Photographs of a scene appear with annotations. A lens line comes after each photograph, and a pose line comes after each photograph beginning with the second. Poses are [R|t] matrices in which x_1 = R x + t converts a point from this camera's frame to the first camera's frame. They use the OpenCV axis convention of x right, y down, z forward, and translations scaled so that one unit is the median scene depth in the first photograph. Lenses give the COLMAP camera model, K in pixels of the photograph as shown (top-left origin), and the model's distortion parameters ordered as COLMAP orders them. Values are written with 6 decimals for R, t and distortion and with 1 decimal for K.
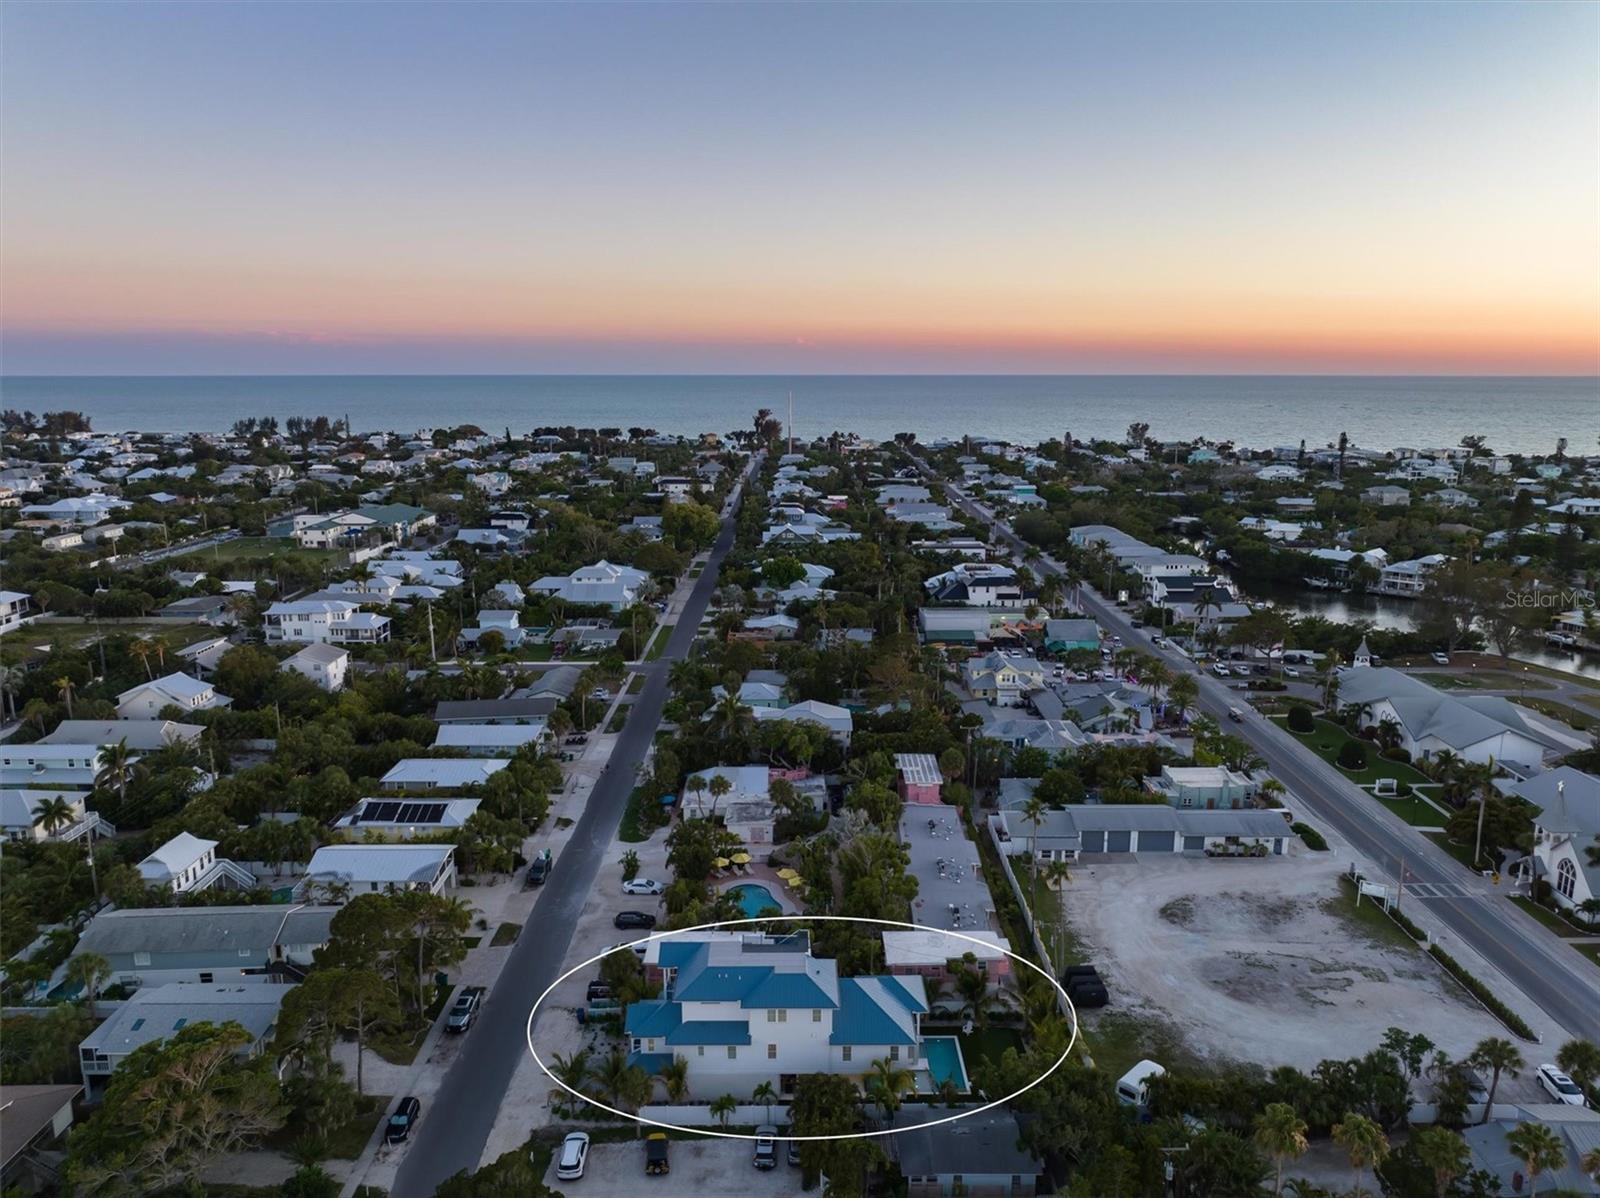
lens RADIAL K [[1114.5, 0, 798.5], [0, 1114.5, 603.8], [0, 0, 1]] dist [0.002836, -0.004148]
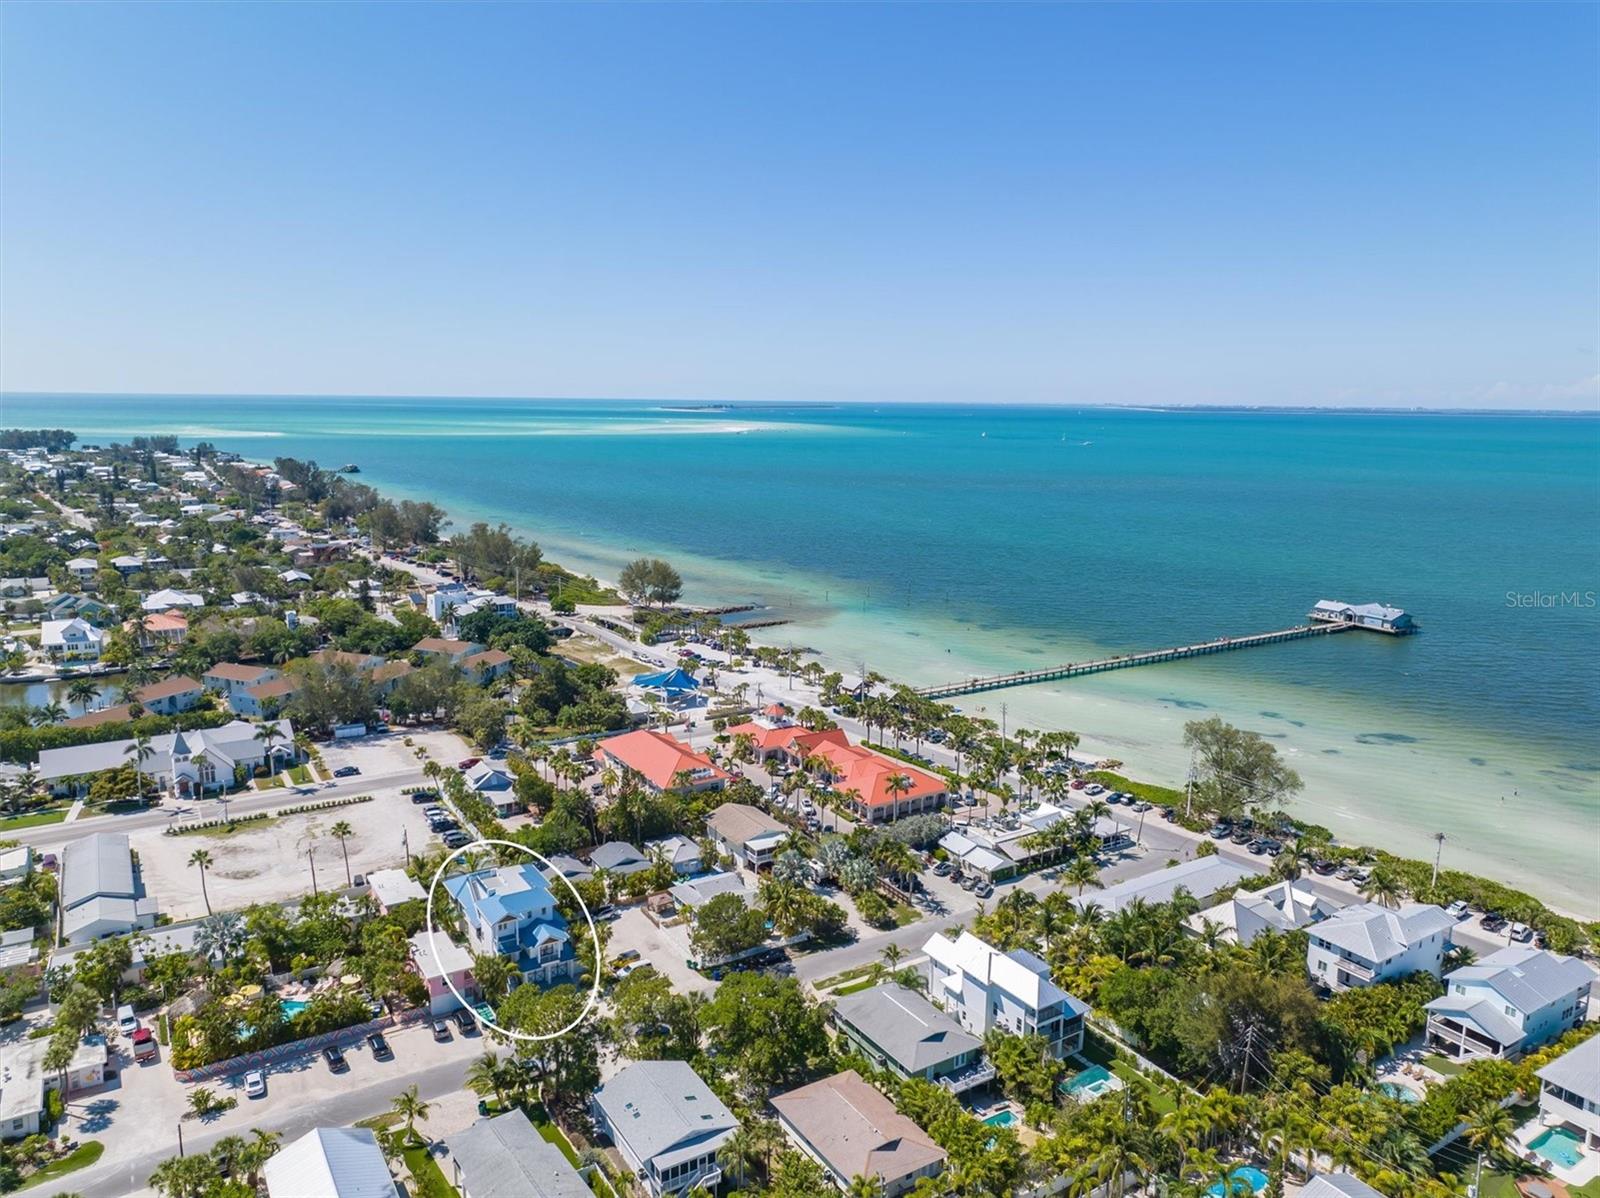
lens RADIAL K [[1114.5, 0, 798.5], [0, 1114.5, 603.8], [0, 0, 1]] dist [0.002836, -0.004148]
pose [[-0.533913, -0.160526, 0.830162, -0.705335], [0.159660, 0.945011, 0.285418, -0.205819], [-0.830329, 0.284932, -0.478924, 0.611191]]
